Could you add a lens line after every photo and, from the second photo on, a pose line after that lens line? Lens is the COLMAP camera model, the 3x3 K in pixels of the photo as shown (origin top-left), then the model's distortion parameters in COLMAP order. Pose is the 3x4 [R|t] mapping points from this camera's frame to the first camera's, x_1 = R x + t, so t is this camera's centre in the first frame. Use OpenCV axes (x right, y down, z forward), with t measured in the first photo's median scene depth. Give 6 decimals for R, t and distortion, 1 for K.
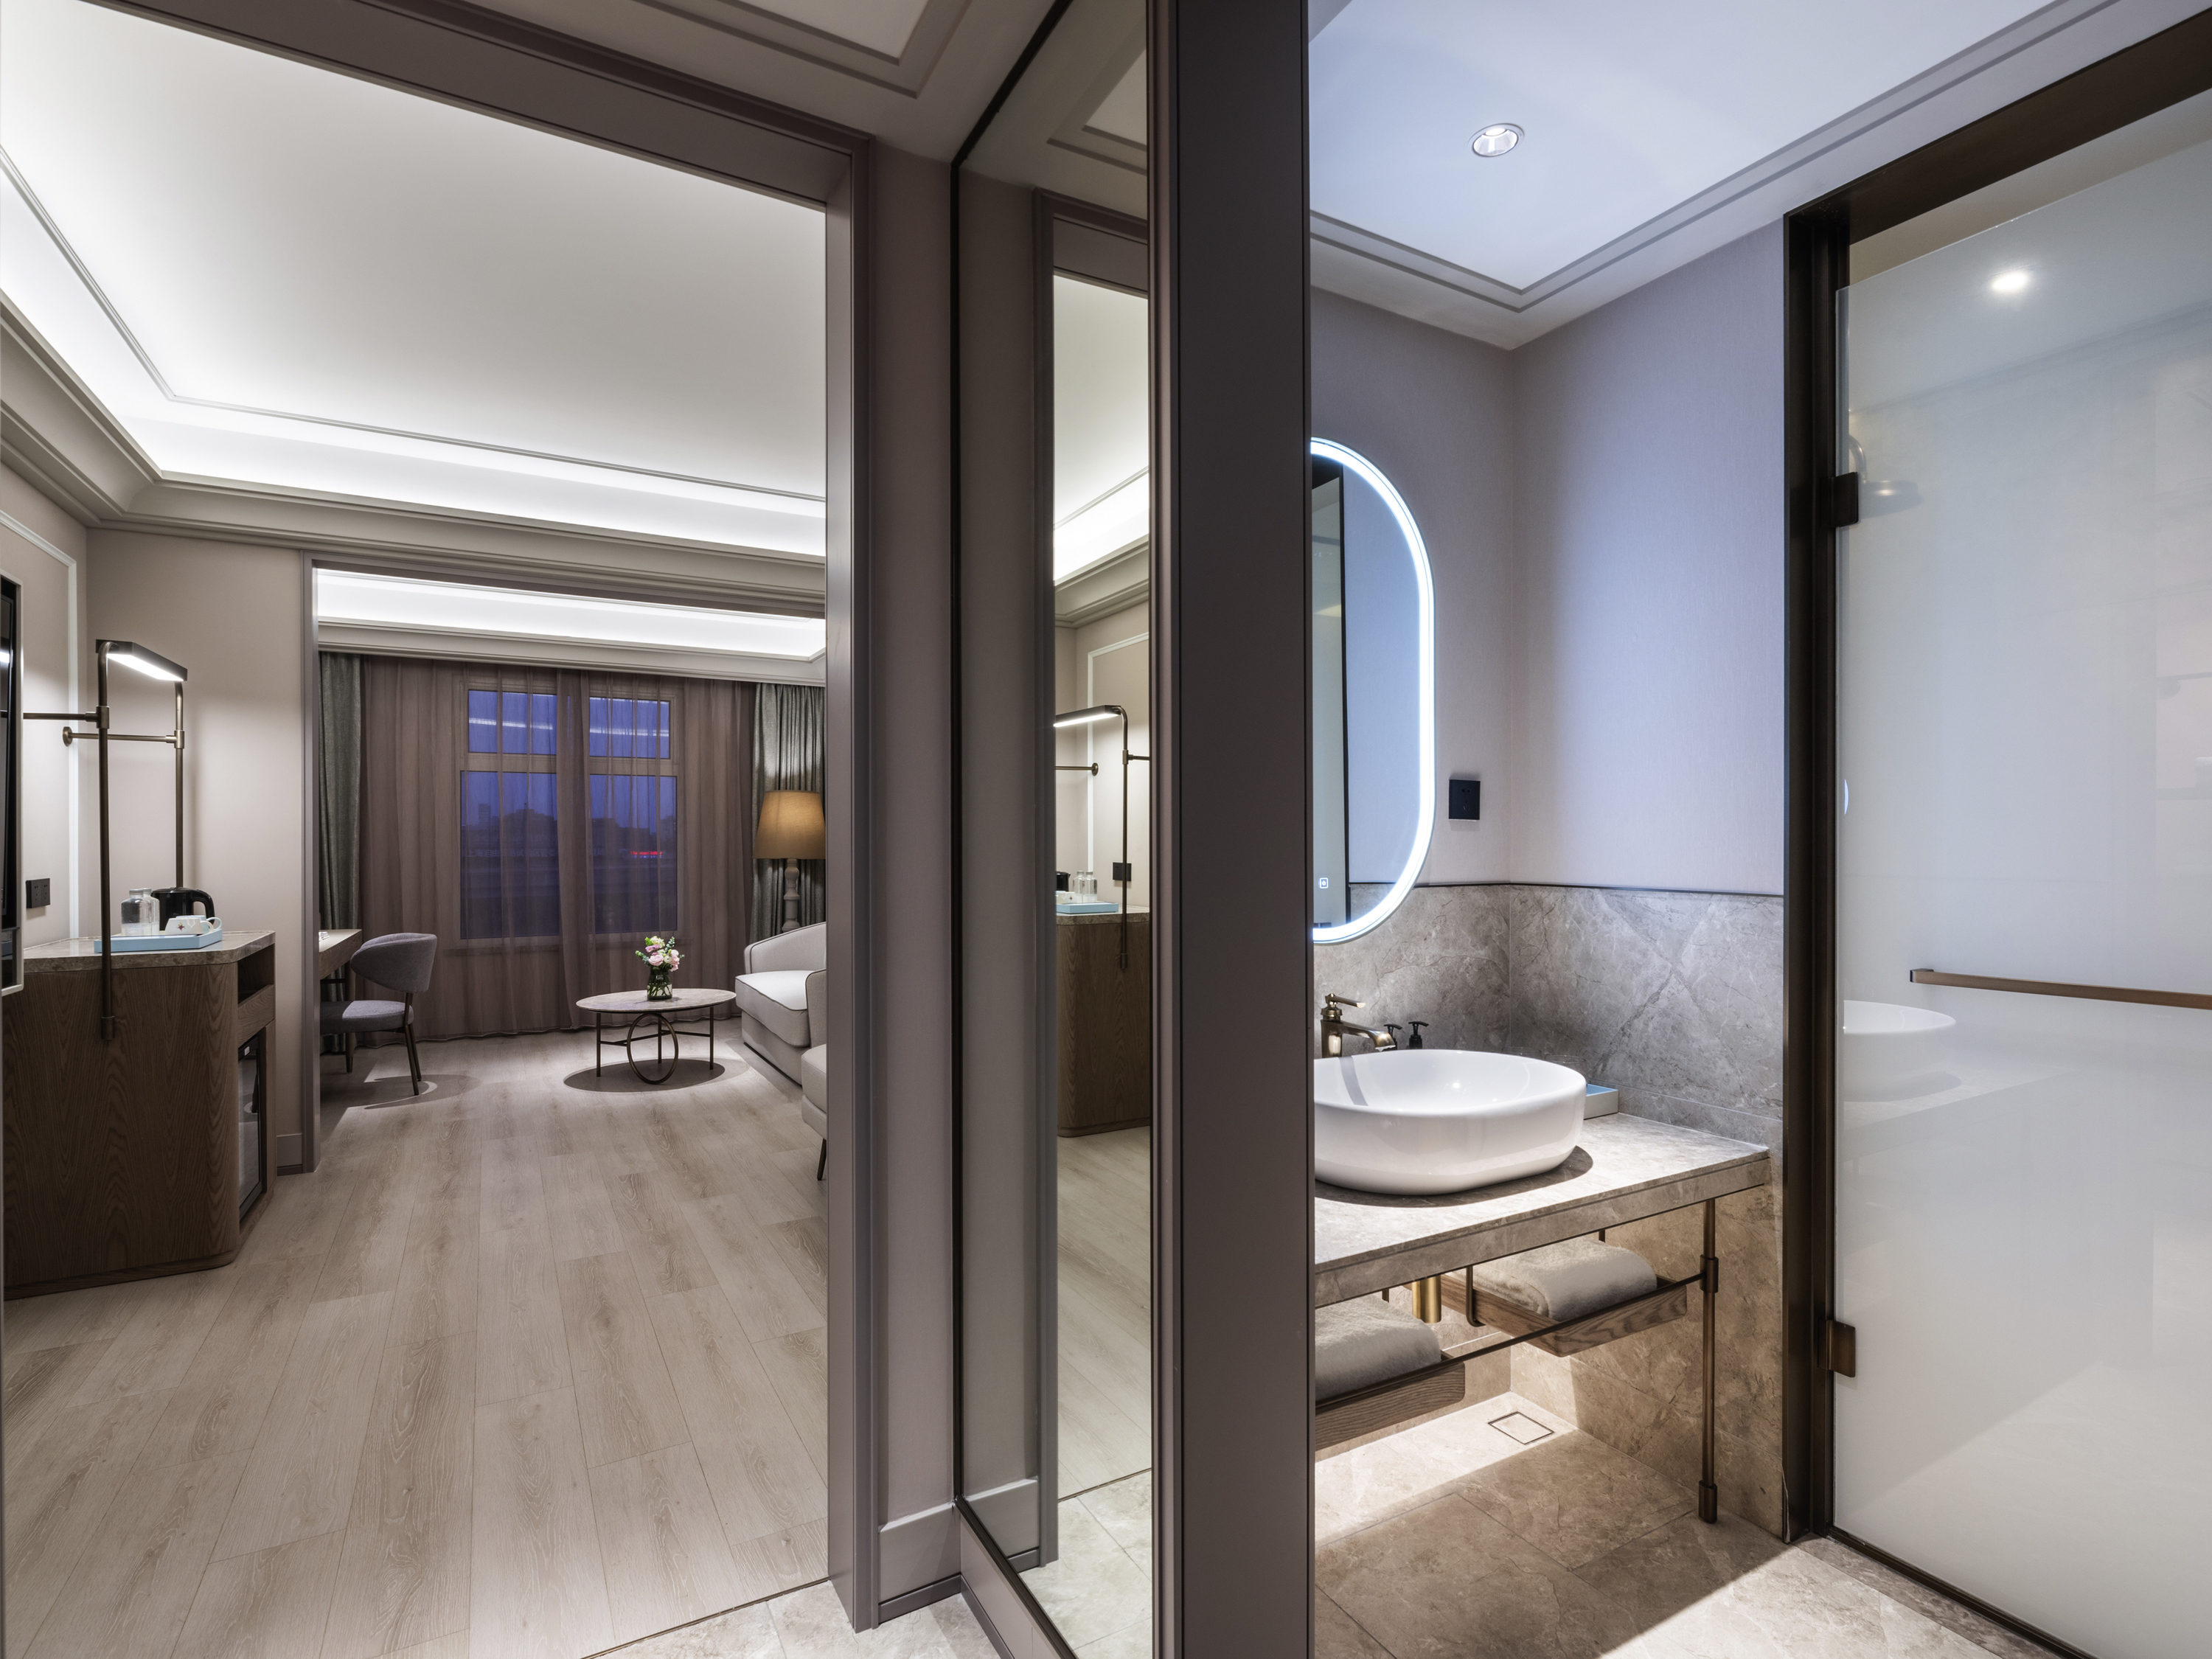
lens RADIAL K [[1198.2, 0, 1065.5], [0, 1198.2, 836.2], [0, 0, 1]] dist [-0.001604, 0.022827]
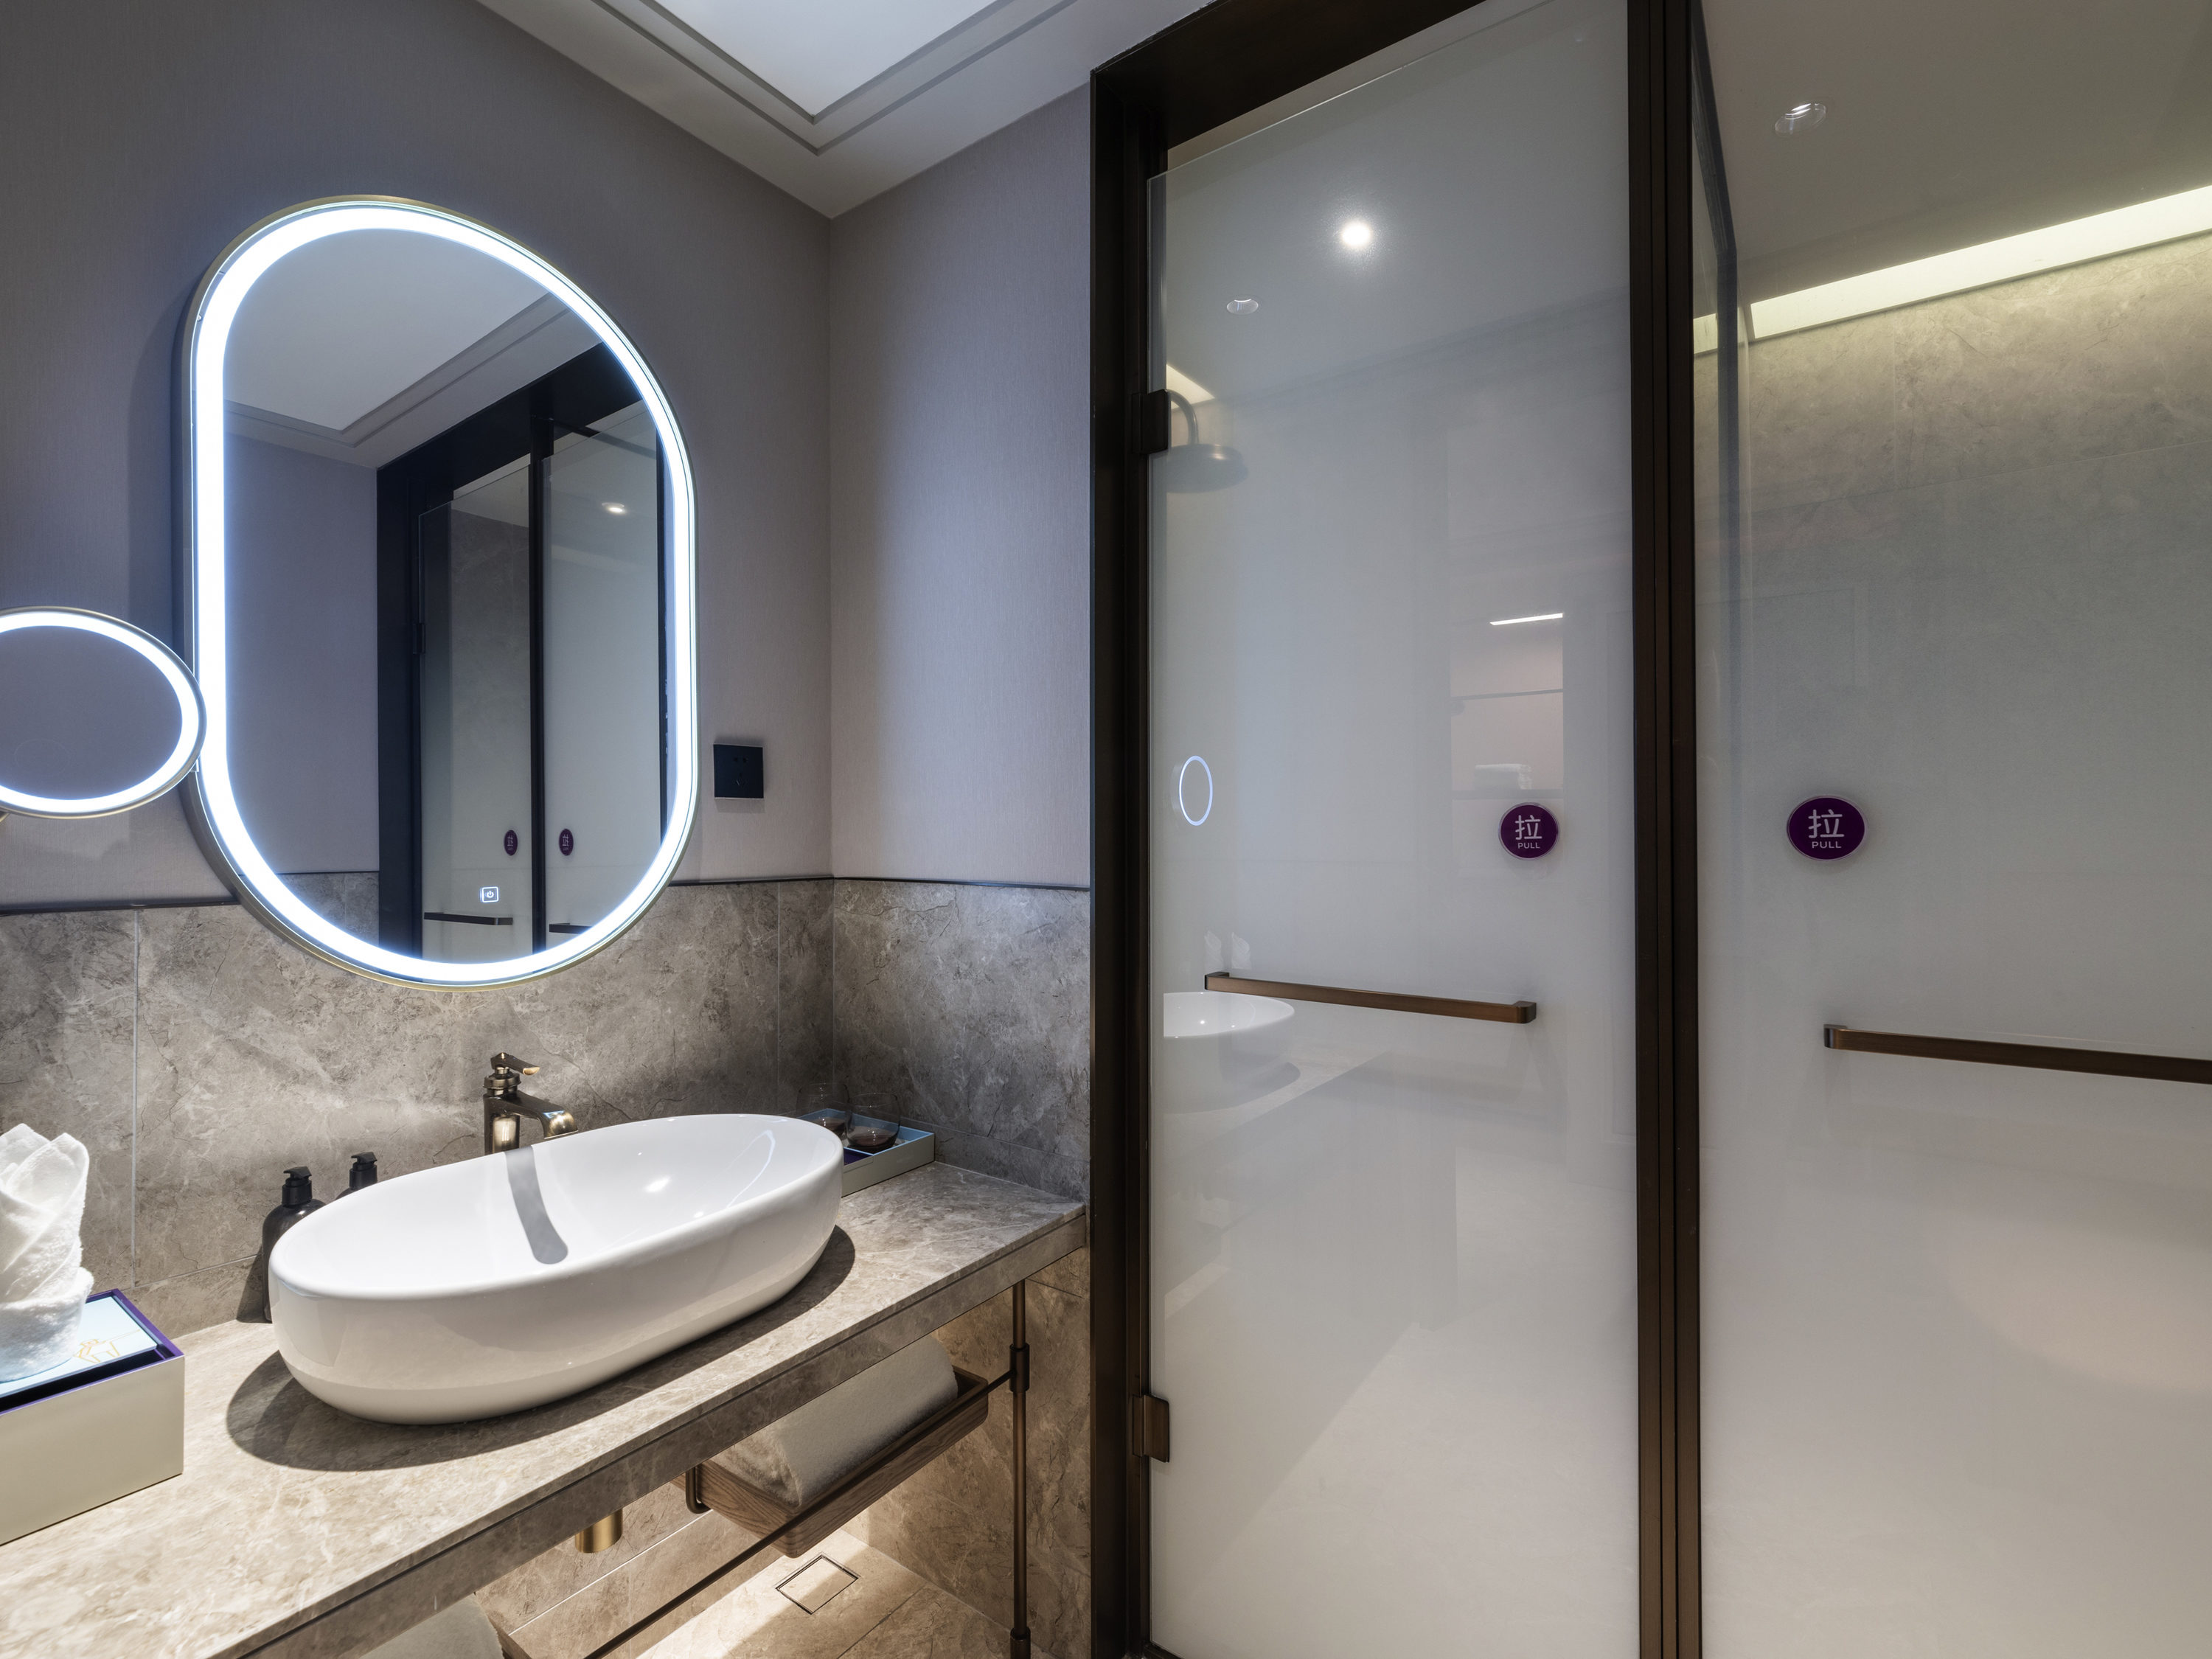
lens RADIAL K [[991.4, 0, 1099.6], [0, 991.4, 840.7], [0, 0, 1]] dist [0.000964, 0.000050]
pose [[0.870929, 0.004726, 0.491387, 0.261414], [-0.000935, 0.999968, -0.007960, 0.022425], [-0.491409, 0.006473, 0.870905, 0.406966]]
